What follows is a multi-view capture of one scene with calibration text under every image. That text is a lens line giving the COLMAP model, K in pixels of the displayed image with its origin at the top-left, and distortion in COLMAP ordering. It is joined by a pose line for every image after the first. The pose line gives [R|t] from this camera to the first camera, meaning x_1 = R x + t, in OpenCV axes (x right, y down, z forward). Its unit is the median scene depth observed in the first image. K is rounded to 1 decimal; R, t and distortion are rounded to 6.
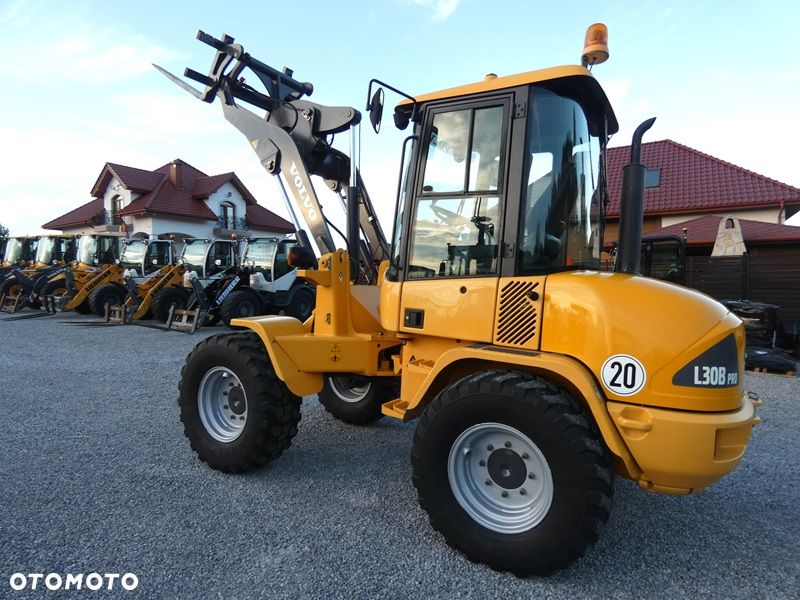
lens RADIAL K [[480.5, 0, 399.5], [0, 480.5, 298.9], [0, 0, 1]] dist [-0.005152, -0.000016]
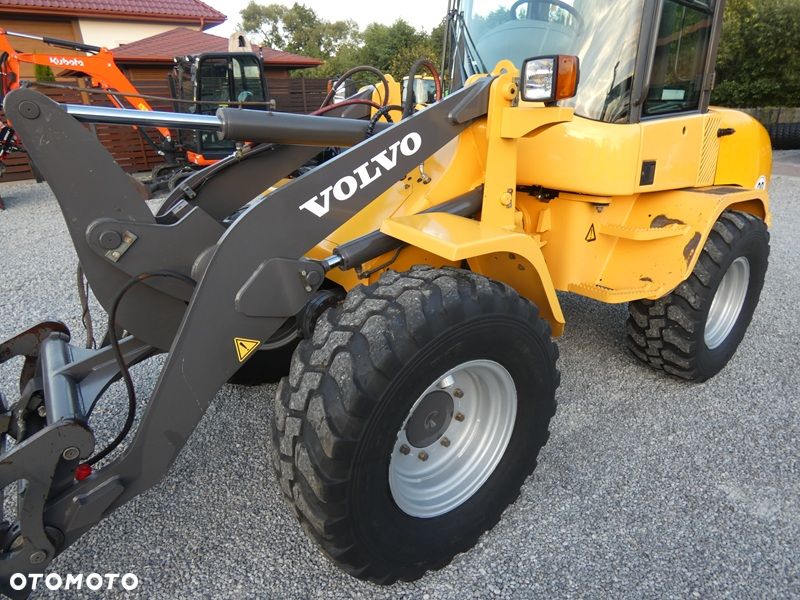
lens RADIAL K [[485.5, 0, 400.6], [0, 485.5, 296.8], [0, 0, 1]] dist [0.000203, -0.004282]
pose [[0.365350, -0.356805, 0.859773, -0.910947], [0.044017, 0.929211, 0.366918, -0.083018], [-0.929829, -0.096209, 0.355193, 1.141983]]
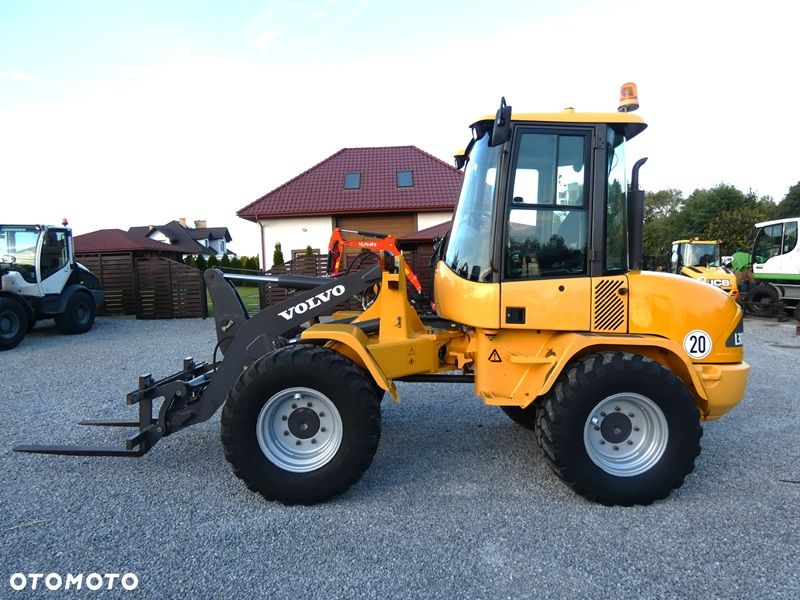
lens RADIAL K [[485.1, 0, 401.4], [0, 485.1, 297.6], [0, 0, 1]] dist [-0.001317, 0.000377]
pose [[0.847619, -0.052767, 0.527975, -0.839786], [0.041725, 0.998590, 0.032816, -0.052589], [-0.528962, -0.005786, 0.848626, 0.193589]]
